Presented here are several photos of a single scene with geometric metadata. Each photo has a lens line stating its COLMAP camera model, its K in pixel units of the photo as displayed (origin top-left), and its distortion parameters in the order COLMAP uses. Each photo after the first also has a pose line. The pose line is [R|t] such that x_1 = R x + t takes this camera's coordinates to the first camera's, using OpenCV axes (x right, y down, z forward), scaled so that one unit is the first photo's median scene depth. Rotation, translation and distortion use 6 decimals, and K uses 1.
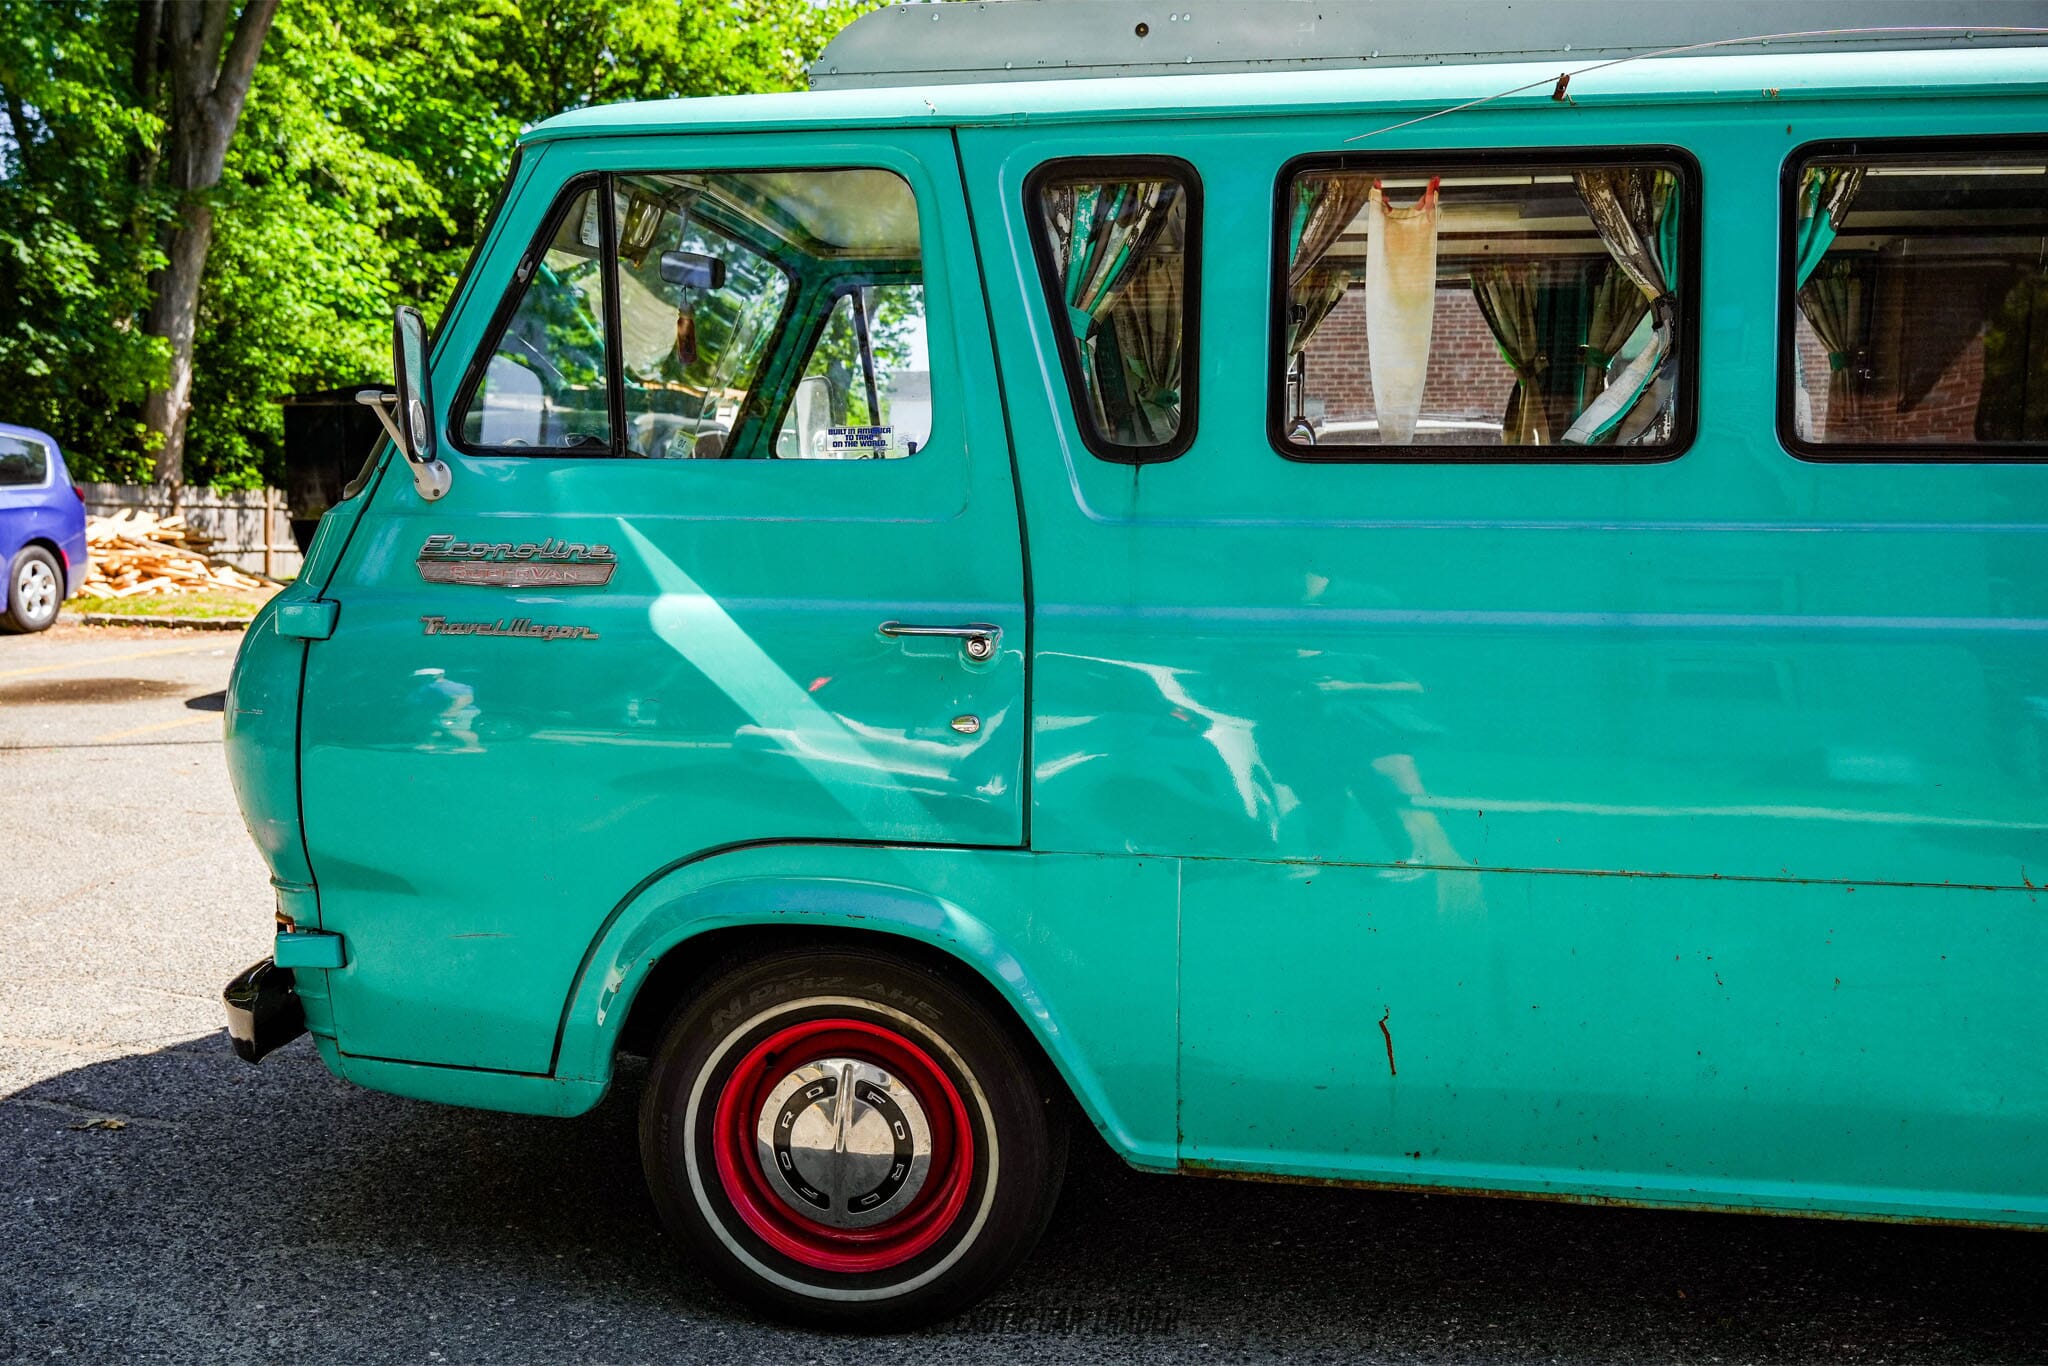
lens RADIAL K [[1678.6, 0, 1008.9], [0, 1678.6, 684.6], [0, 0, 1]] dist [-0.005371, 0.005700]
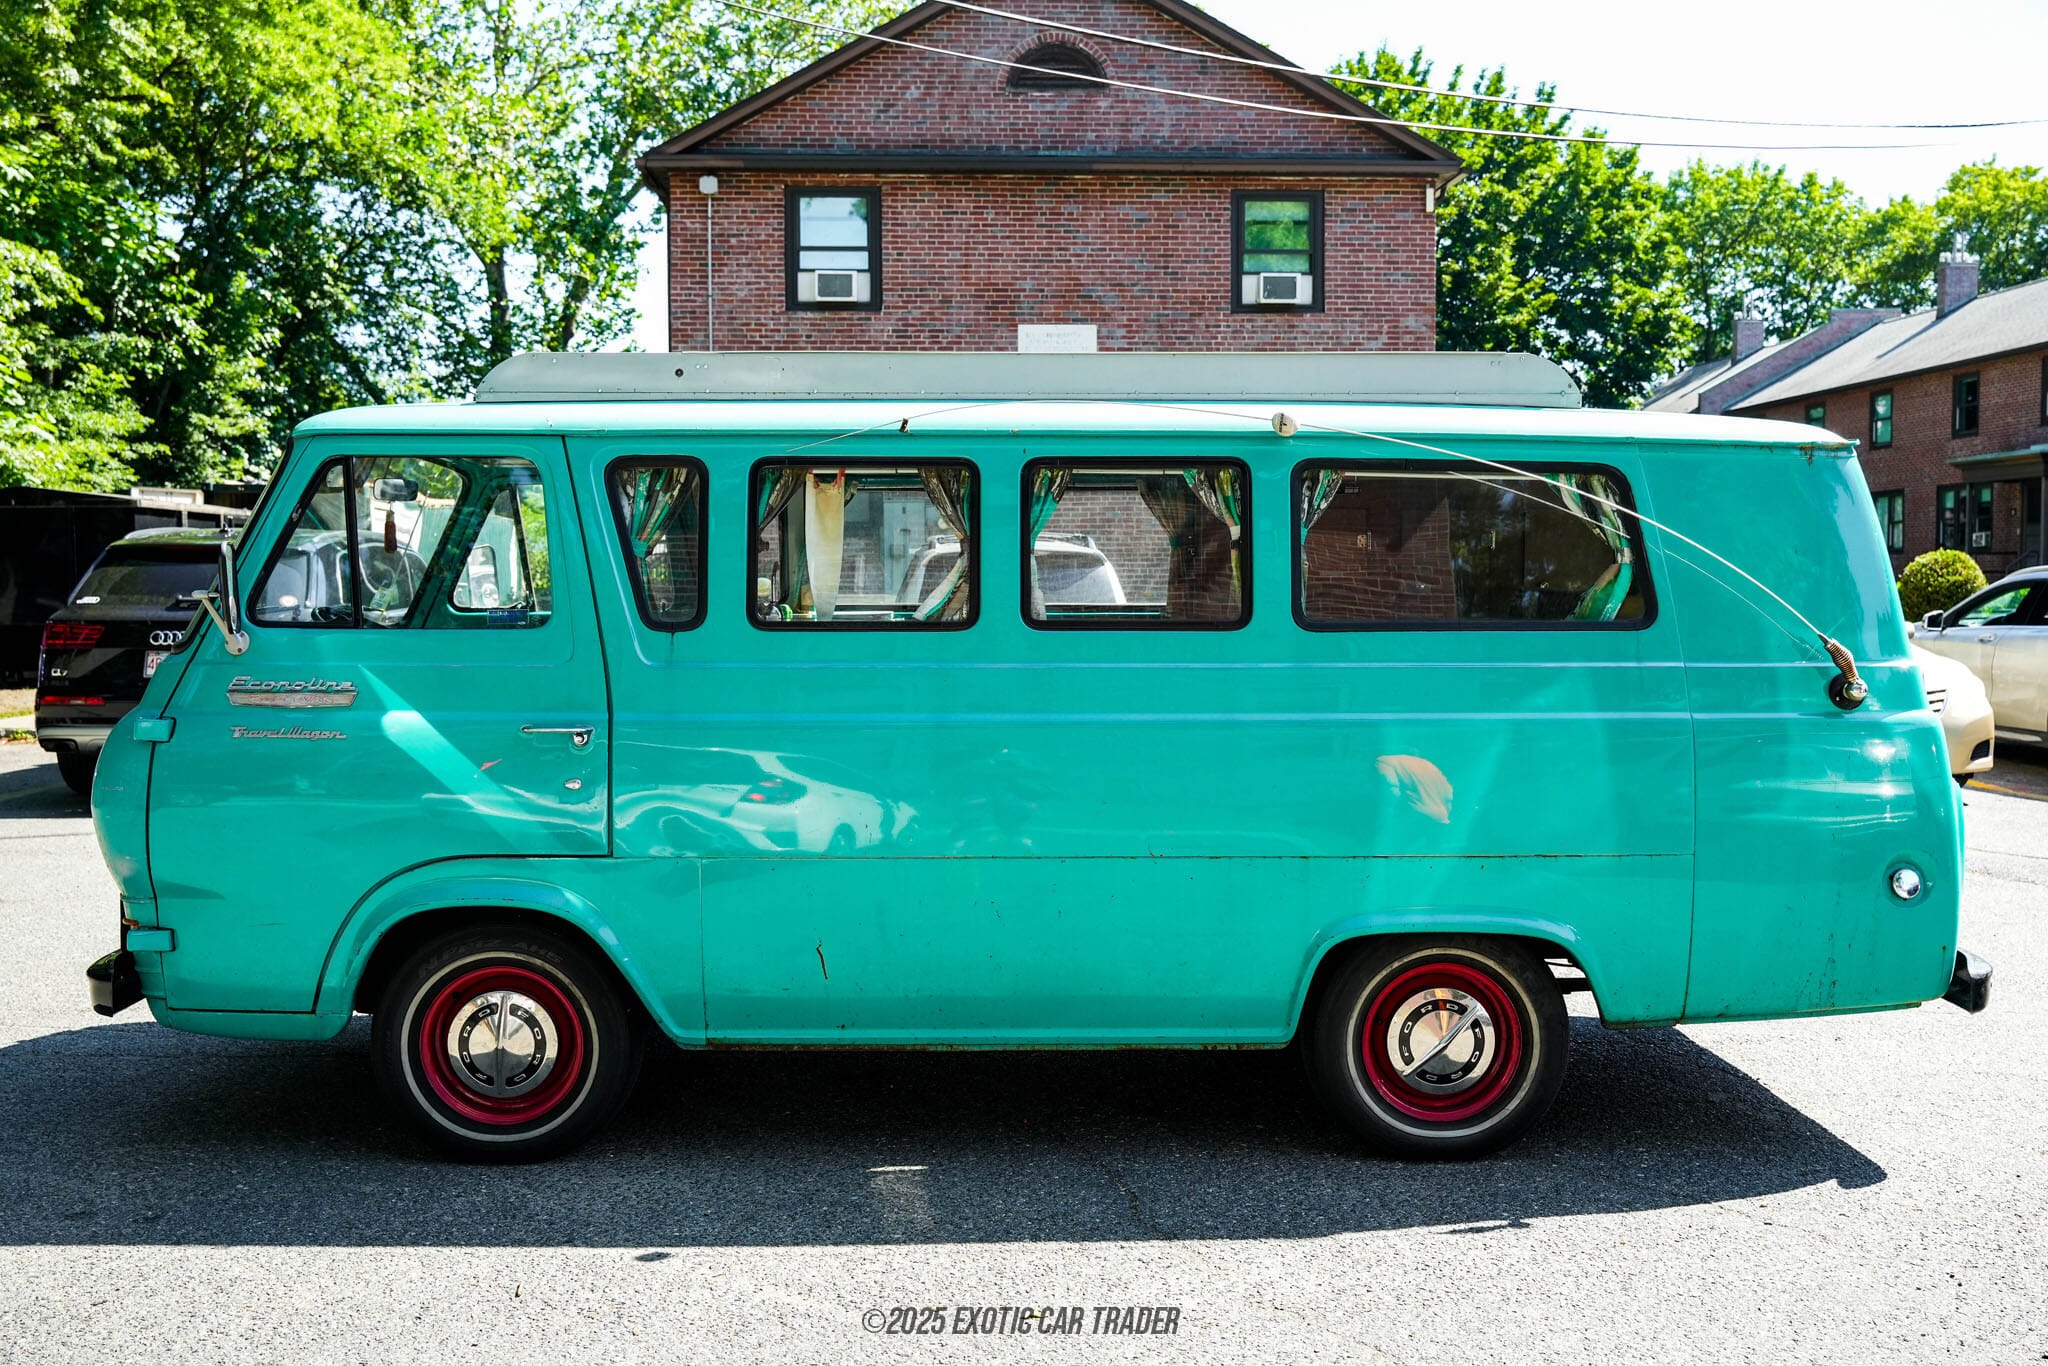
lens RADIAL K [[1798.6, 0, 1010.8], [0, 1798.6, 687.5], [0, 0, 1]] dist [0.004650, -0.002972]
pose [[0.985905, -0.013941, 0.166722, 0.100222], [0.022578, 0.998493, -0.050021, 0.024688], [-0.165774, 0.053080, 0.984734, -0.812109]]
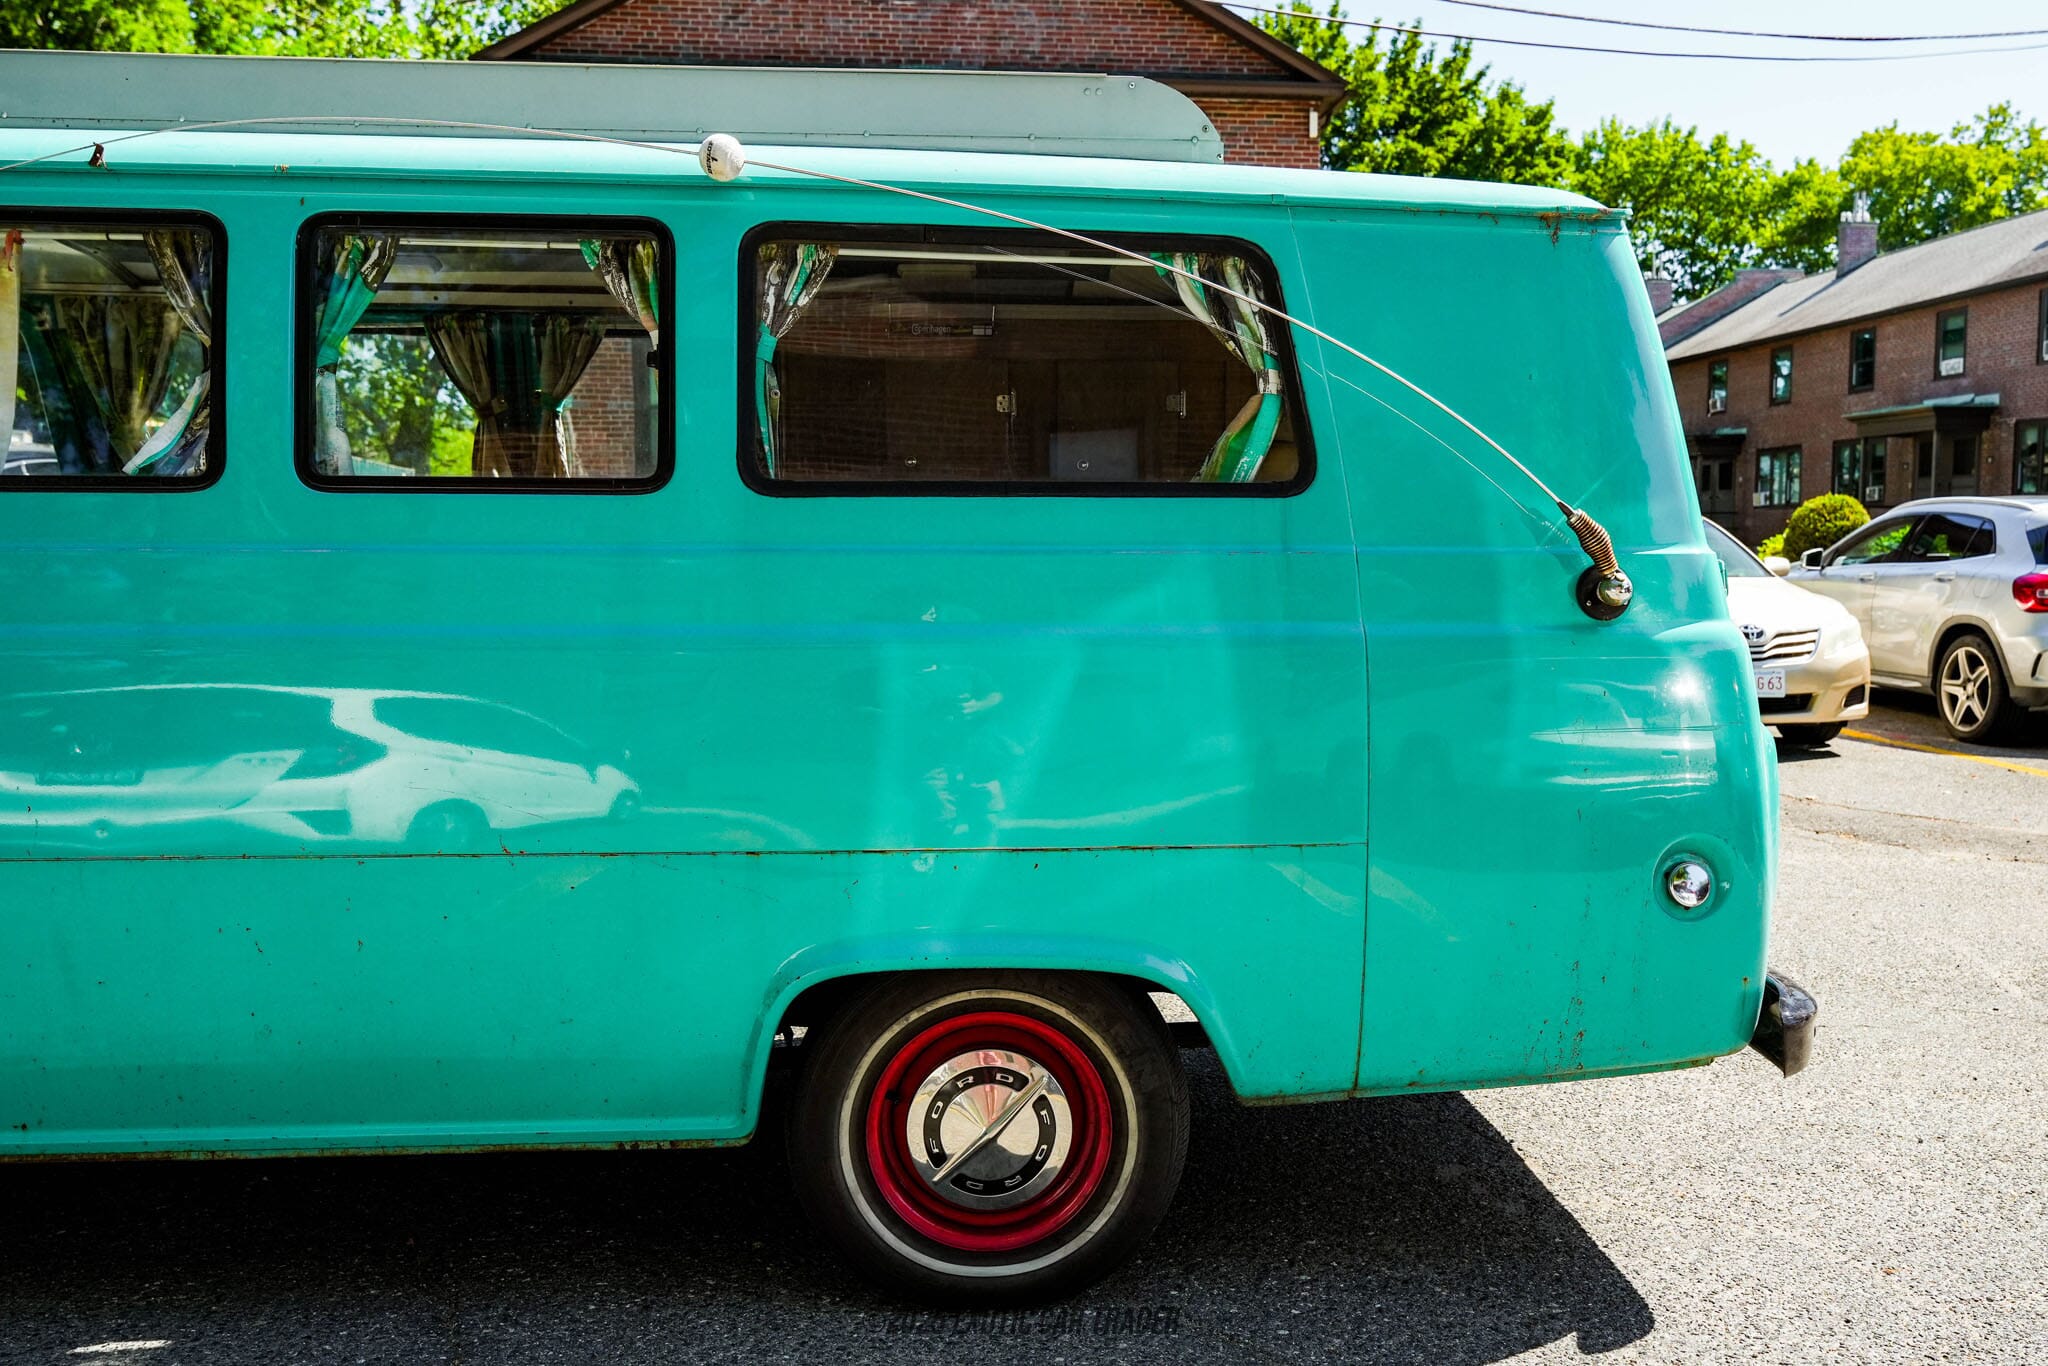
lens RADIAL K [[1698.7, 0, 1065.7], [0, 1698.7, 716.3], [0, 0, 1]] dist [0.011561, -0.000150]
pose [[0.976372, -0.024012, 0.214760, 0.618828], [0.026088, 0.999636, -0.006840, 0.036190], [-0.214518, 0.012281, 0.976643, -0.211135]]
